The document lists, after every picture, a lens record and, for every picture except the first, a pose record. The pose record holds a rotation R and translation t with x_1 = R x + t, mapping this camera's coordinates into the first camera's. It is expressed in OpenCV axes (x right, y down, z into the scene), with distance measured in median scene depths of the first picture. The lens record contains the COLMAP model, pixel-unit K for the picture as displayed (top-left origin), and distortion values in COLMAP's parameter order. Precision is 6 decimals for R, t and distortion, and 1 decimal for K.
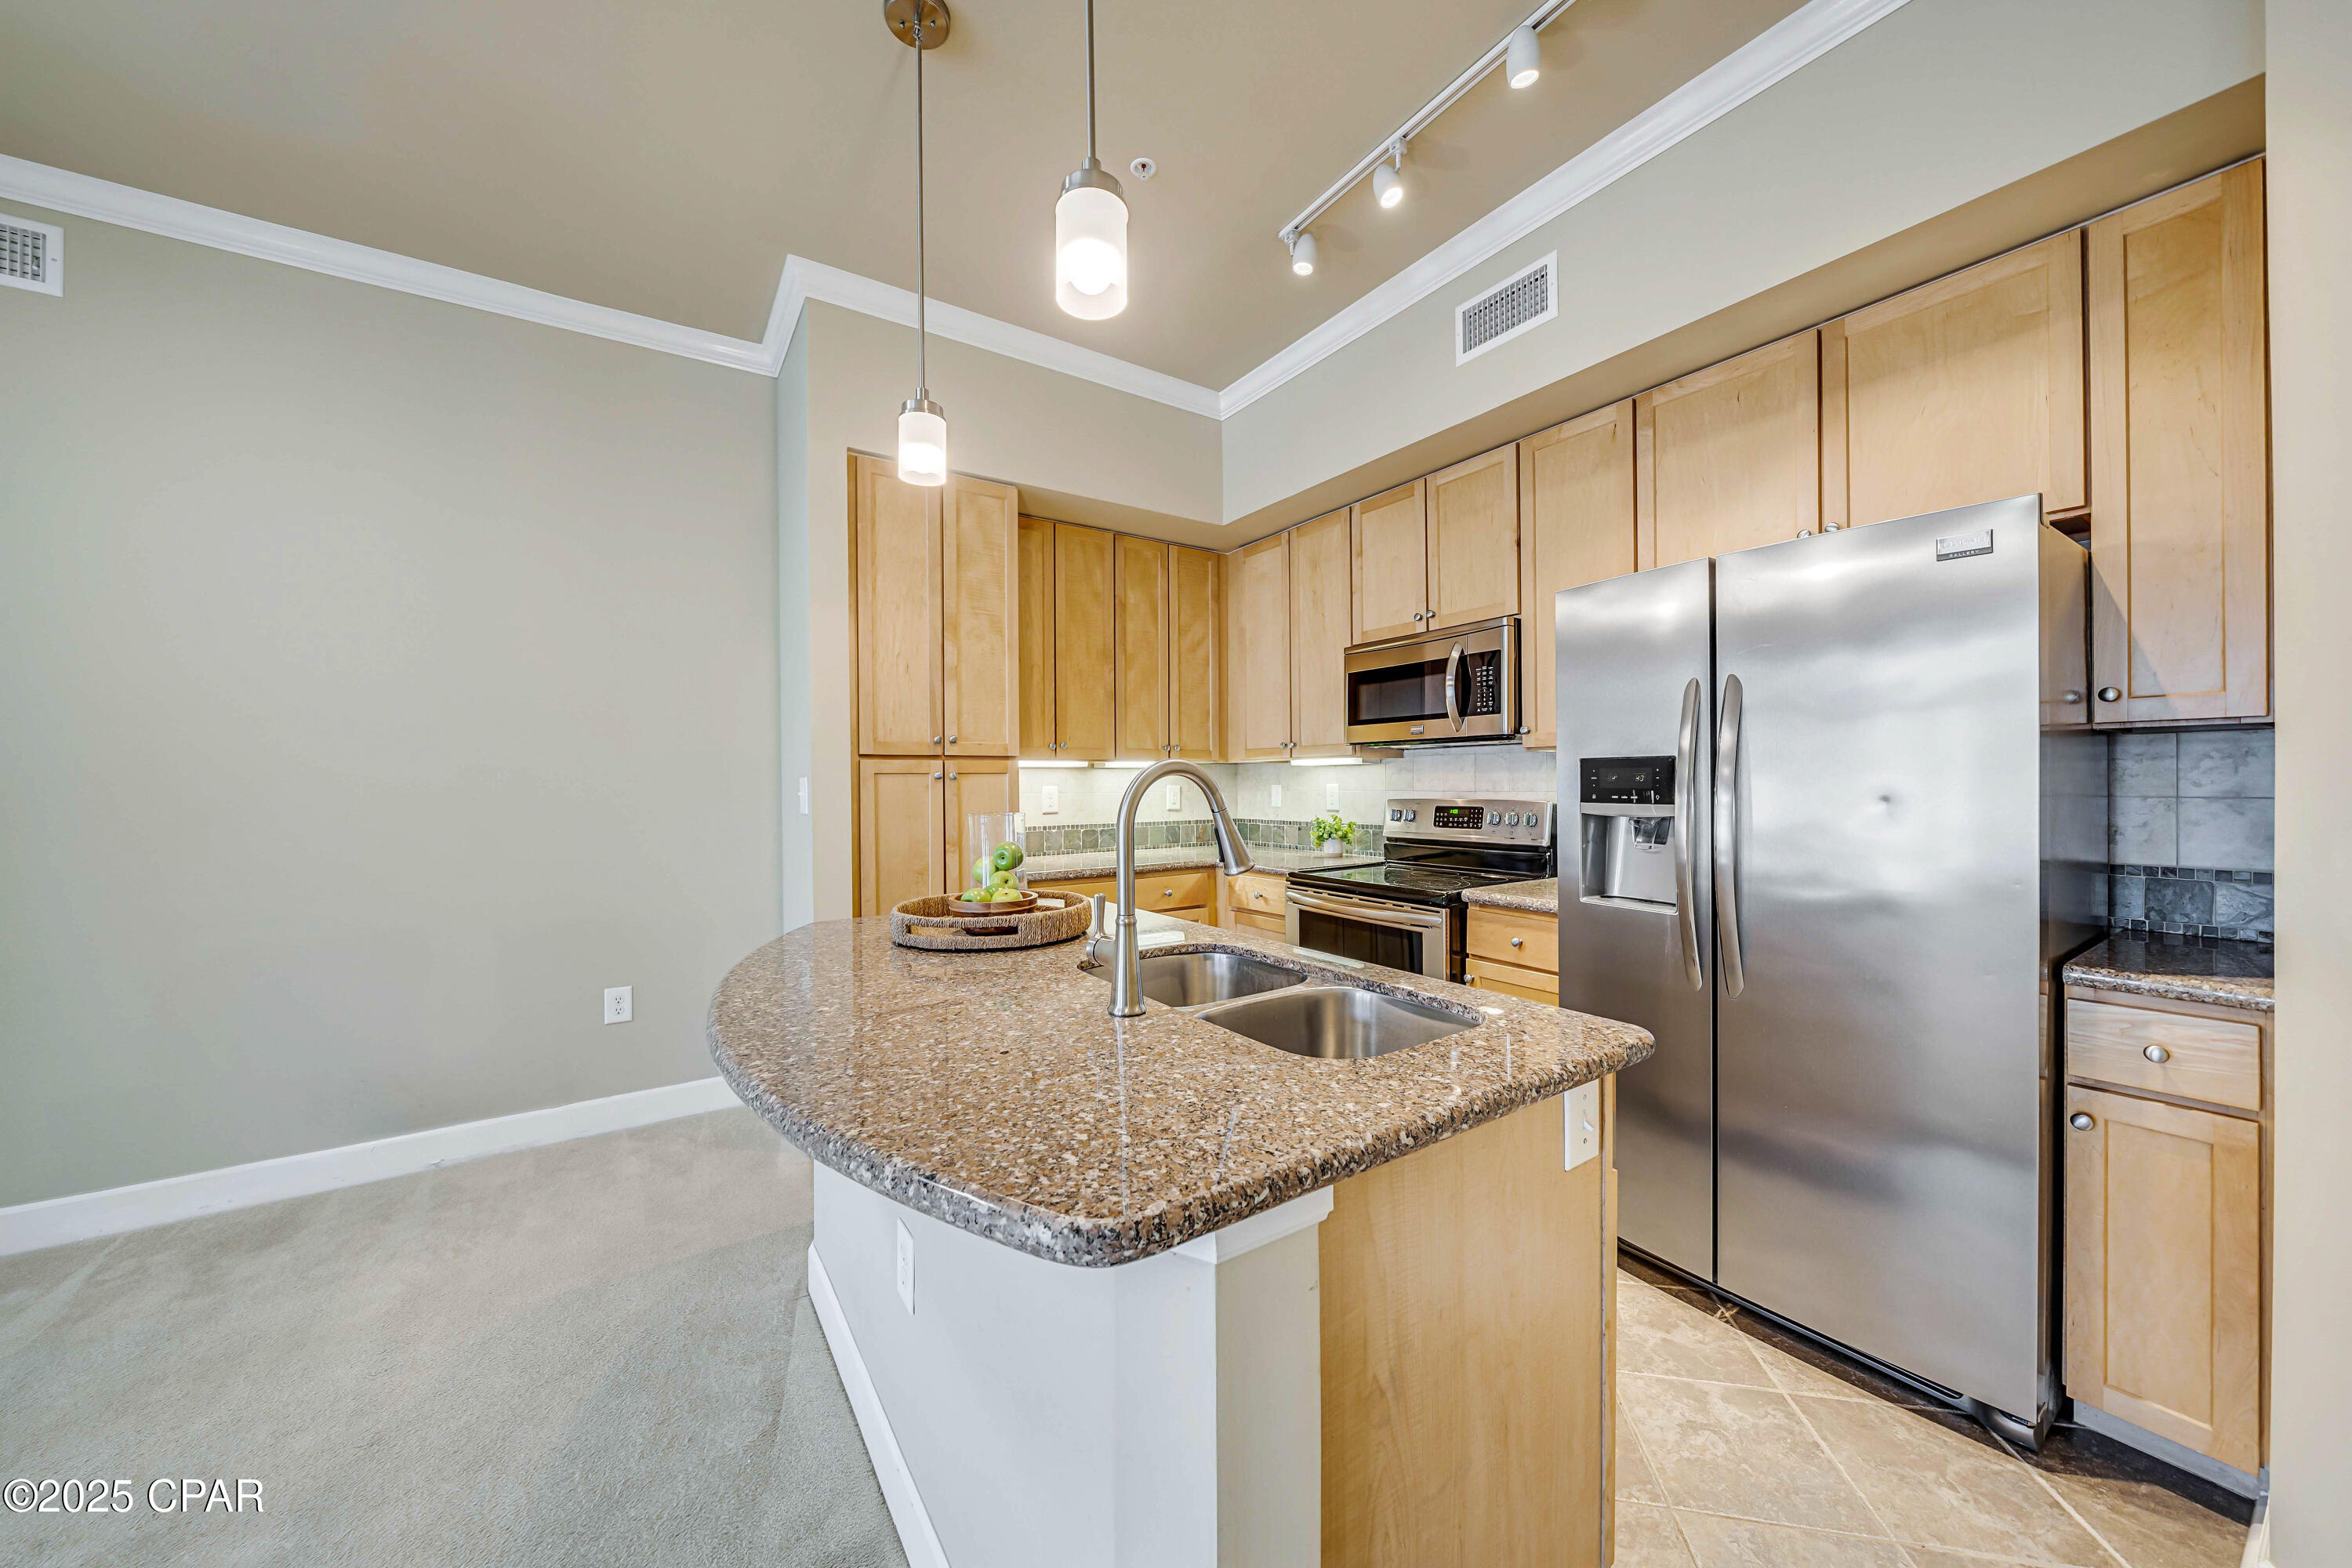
lens RADIAL K [[816.1, 0, 1166.2], [0, 816.1, 787.8], [0, 0, 1]] dist [-0.004360, 0.000003]
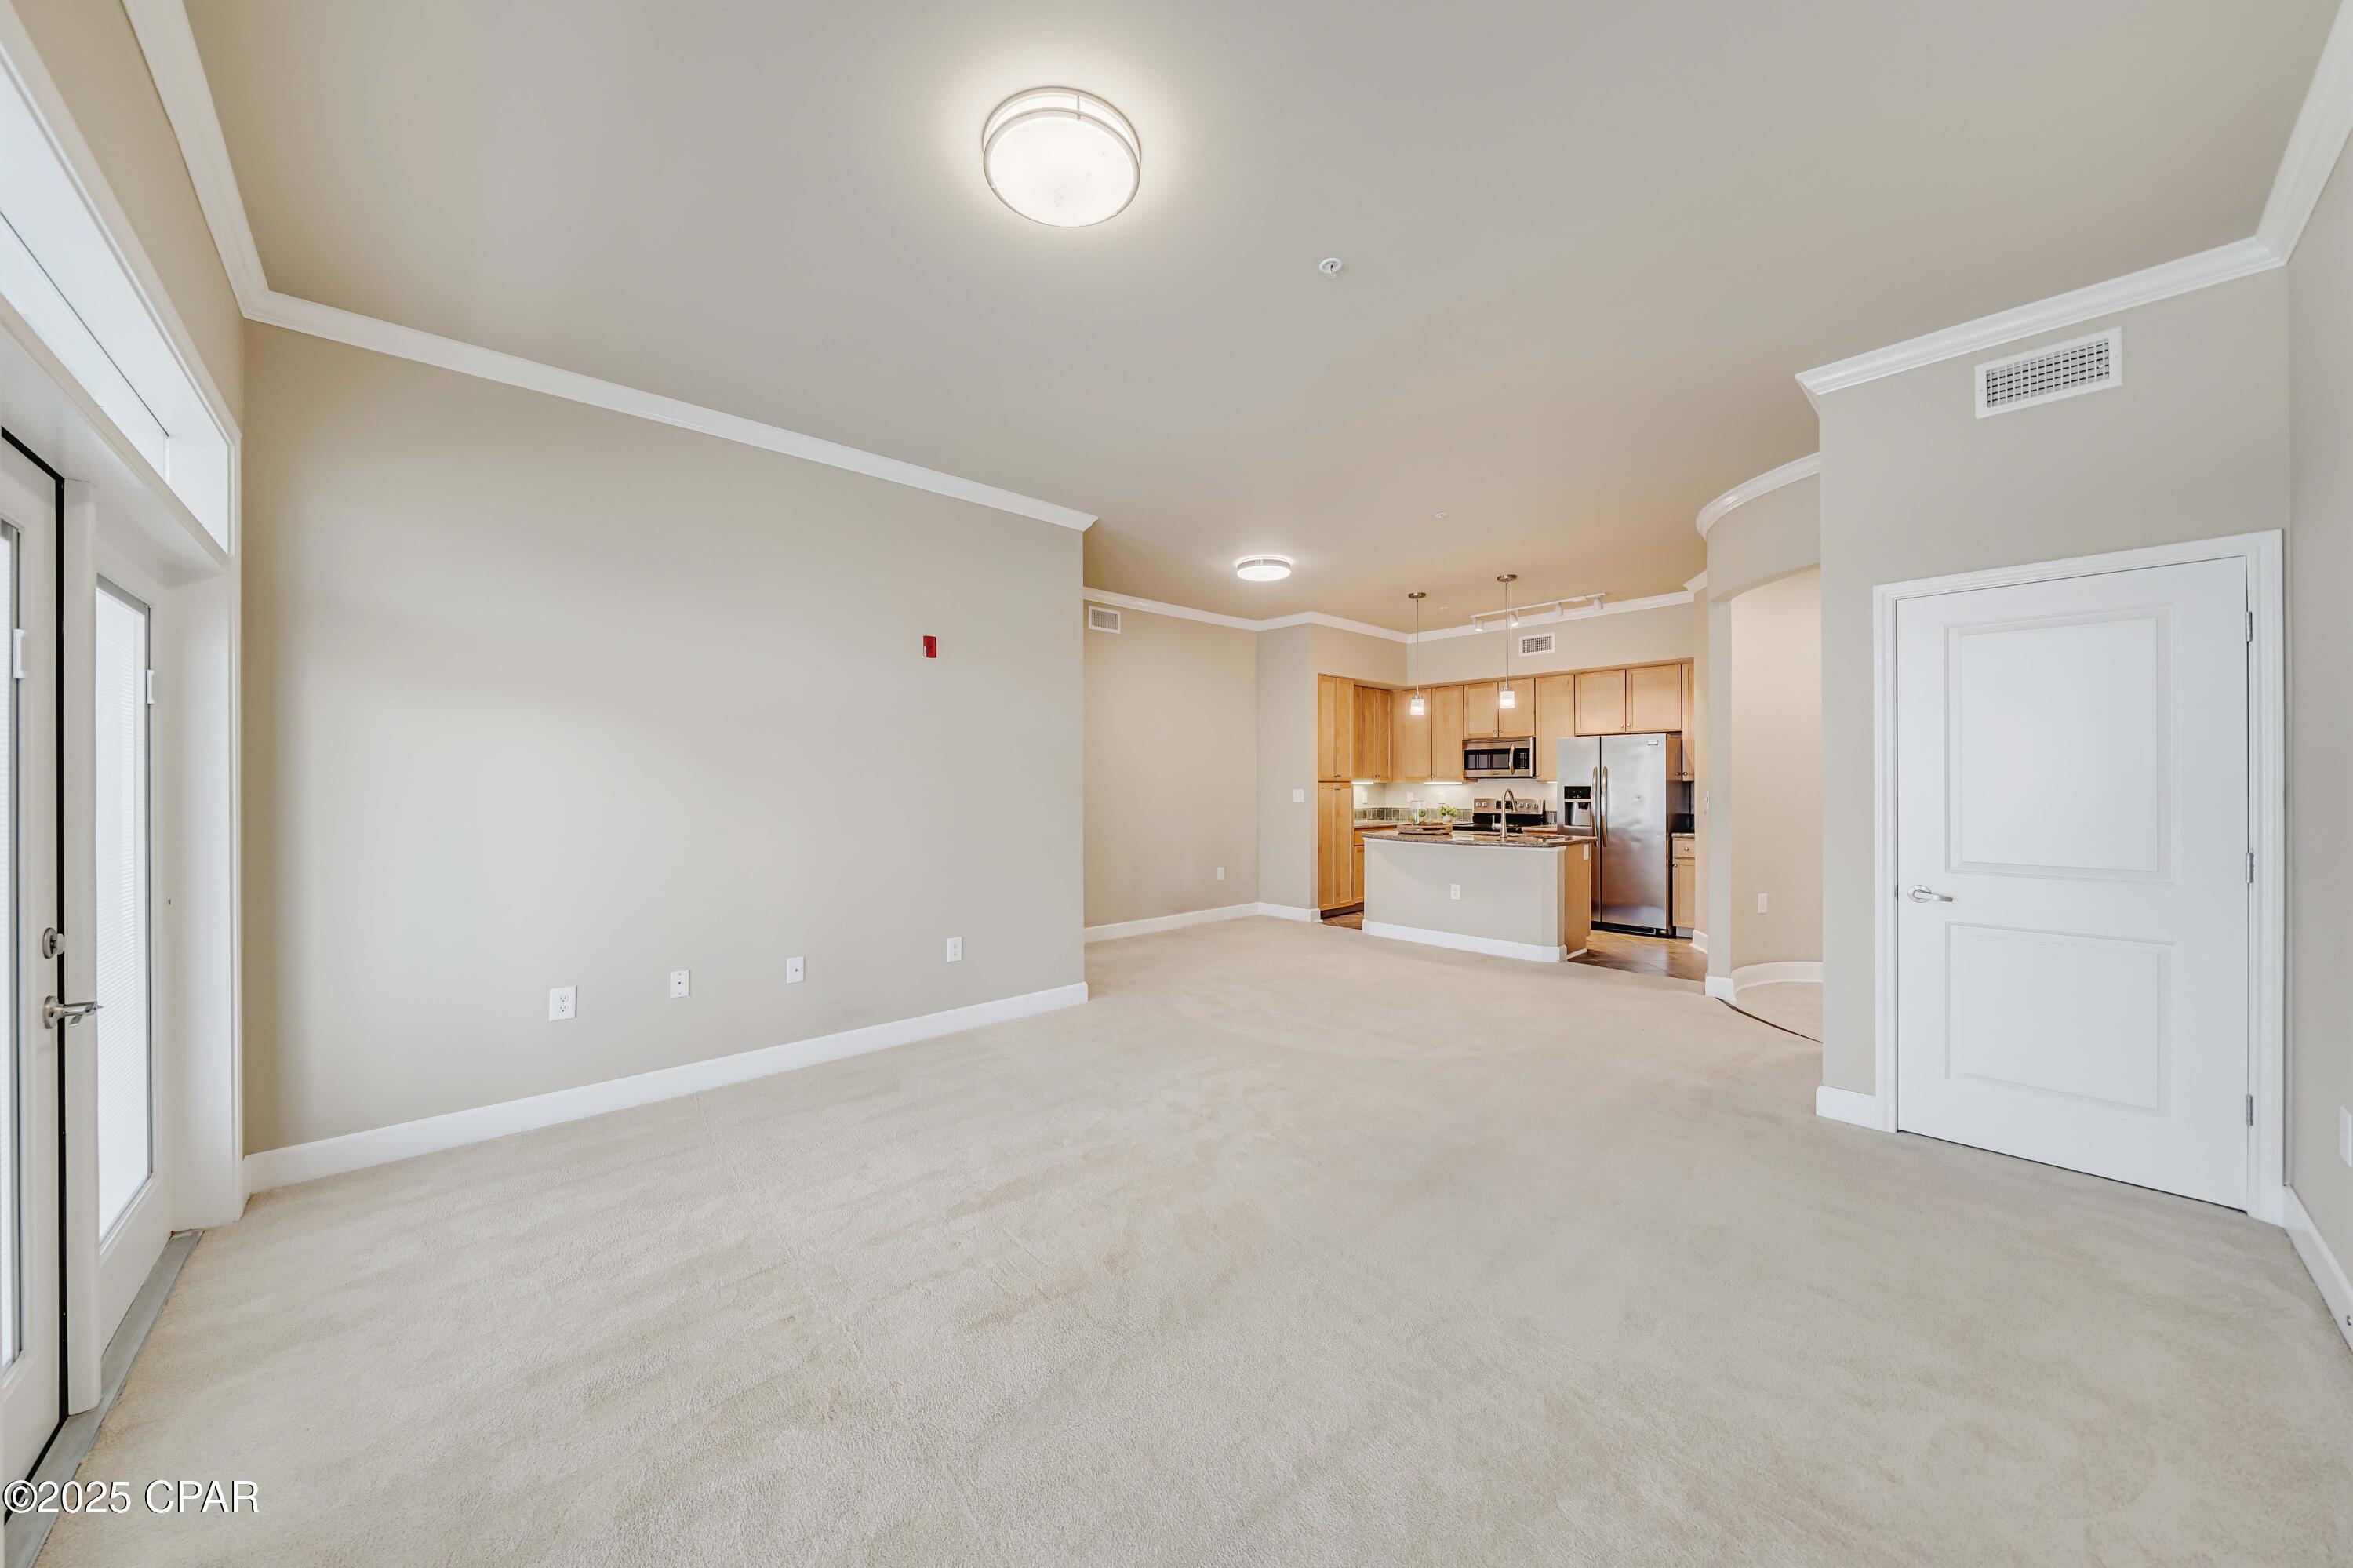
lens RADIAL K [[816.5, 0, 1166.7], [0, 816.5, 787.8], [0, 0, 1]] dist [-0.004360, 0.000003]
pose [[0.987299, 0.007637, 0.158692, -1.293149], [-0.006595, 0.999953, -0.007091, 0.005813], [-0.158739, 0.005954, 0.987303, -1.632480]]
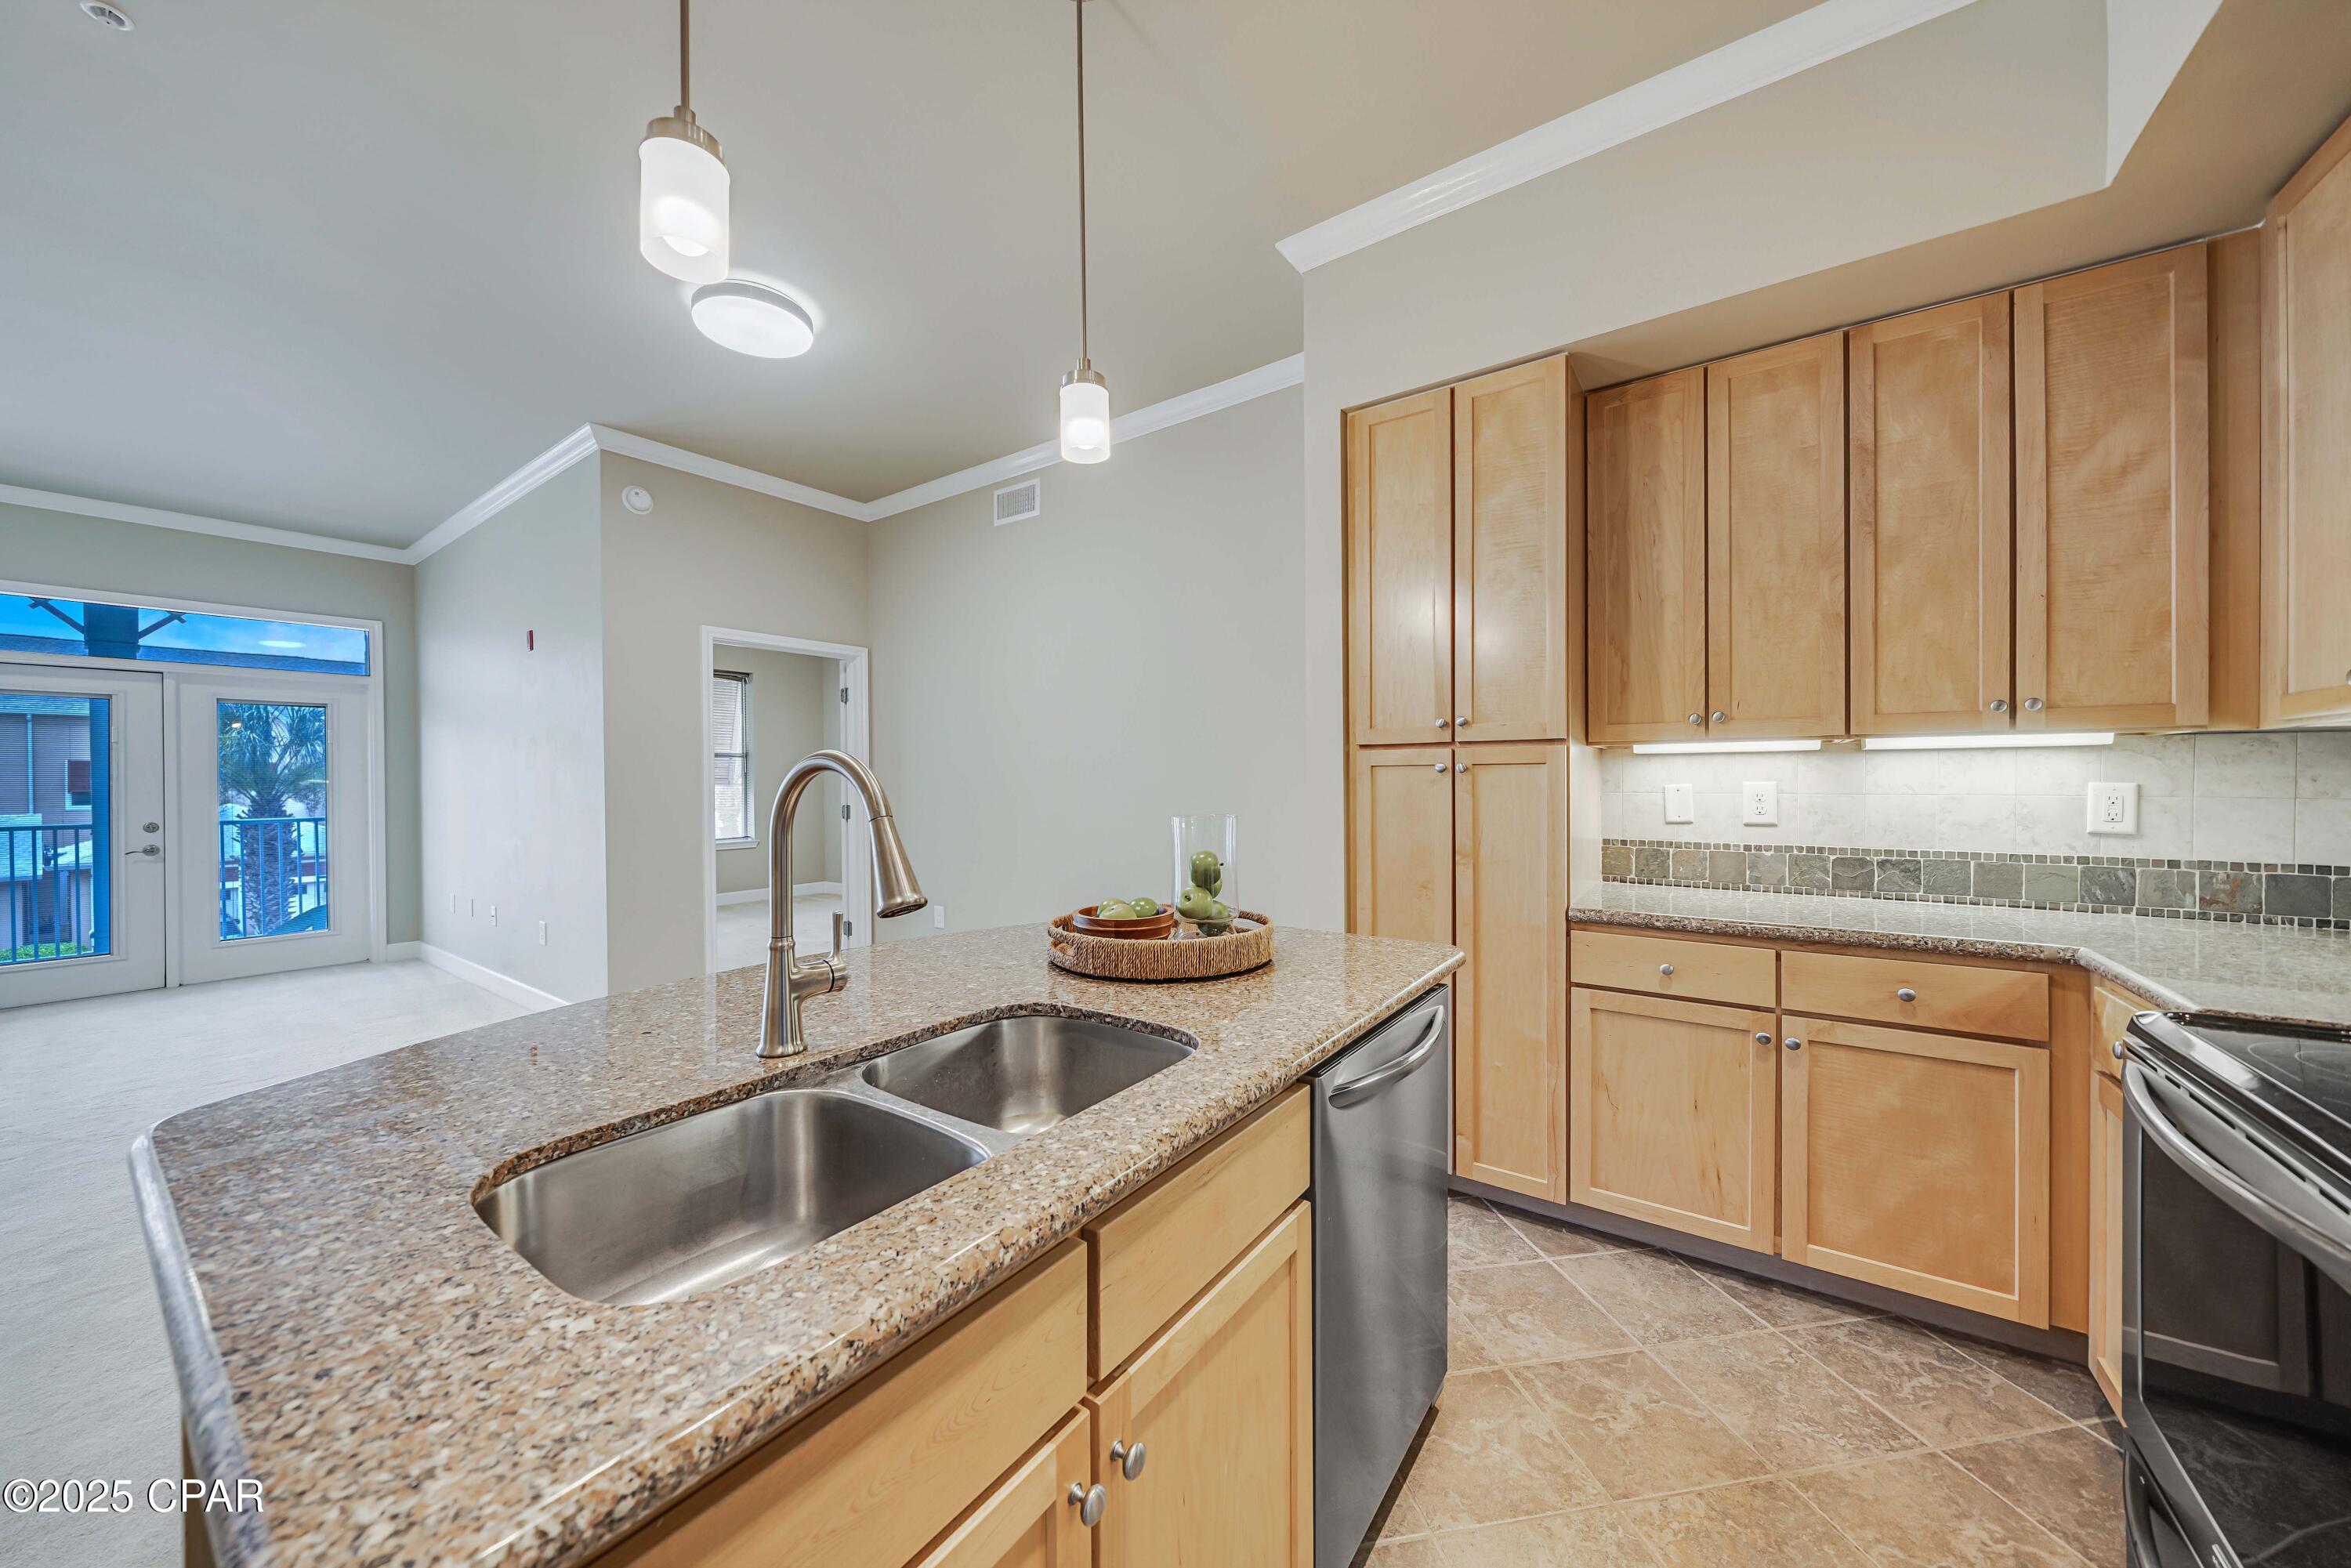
lens RADIAL K [[815.8, 0, 1165.7], [0, 815.8, 787.8], [0, 0, 1]] dist [-0.004360, 0.000003]
pose [[0.342947, 0.016023, -0.939218, 0.385743], [-0.004918, 0.999871, 0.015262, -0.006187], [0.939342, -0.000615, 0.342982, 0.473981]]
